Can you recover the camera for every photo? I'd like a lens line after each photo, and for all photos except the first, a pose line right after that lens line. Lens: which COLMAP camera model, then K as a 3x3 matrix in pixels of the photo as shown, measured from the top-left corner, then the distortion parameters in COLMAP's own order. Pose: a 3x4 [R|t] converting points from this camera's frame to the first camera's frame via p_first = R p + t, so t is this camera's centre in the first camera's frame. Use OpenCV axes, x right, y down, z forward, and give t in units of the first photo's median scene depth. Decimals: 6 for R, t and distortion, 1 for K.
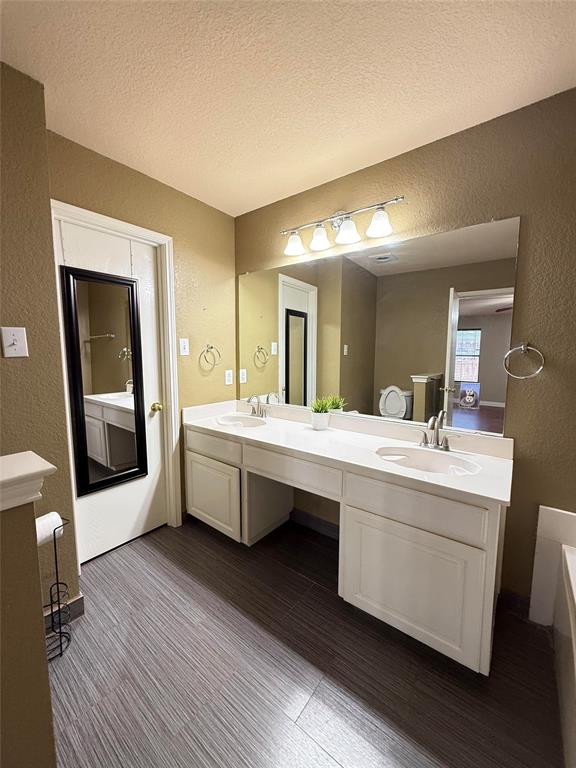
lens RADIAL K [[303.4, 0, 286.0], [0, 303.4, 382.2], [0, 0, 1]] dist [-0.001796, 0.000398]
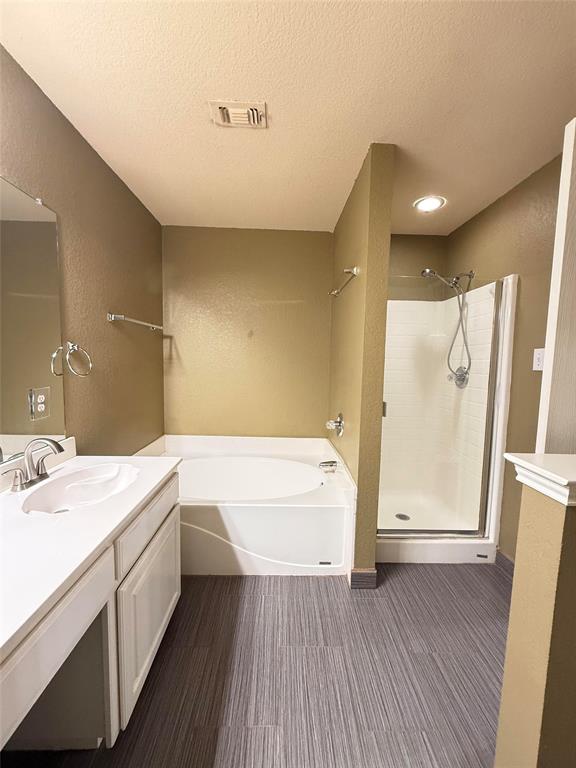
lens RADIAL K [[303.4, 0, 286.0], [0, 303.4, 382.2], [0, 0, 1]] dist [-0.001796, 0.000398]
pose [[-0.637822, -0.080209, 0.765996, -0.482958], [0.047898, 0.988506, 0.143393, -0.106941], [-0.768693, 0.128149, -0.626649, 1.059120]]
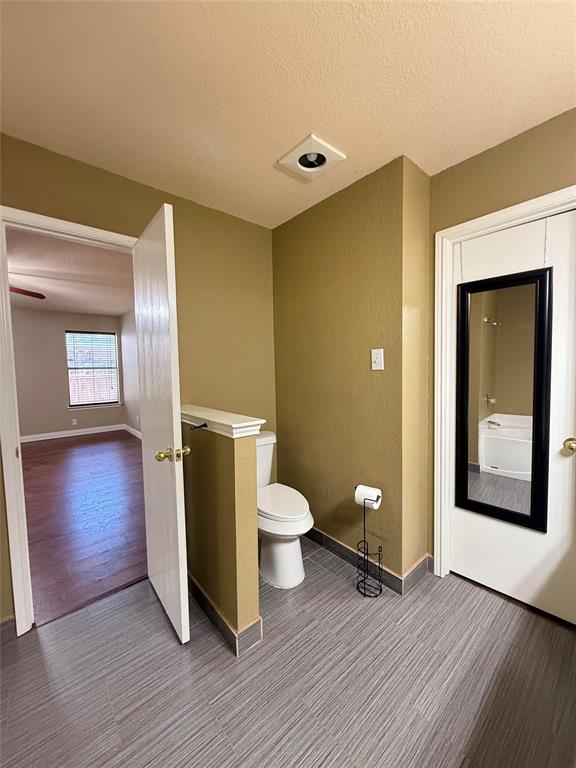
lens RADIAL K [[303.4, 0, 286.0], [0, 303.4, 382.2], [0, 0, 1]] dist [-0.001796, 0.000398]
pose [[-0.191989, 0.054205, -0.979899, 0.496990], [-0.079310, 0.994351, 0.070543, -0.080507], [0.978187, 0.091259, -0.186606, 0.729836]]
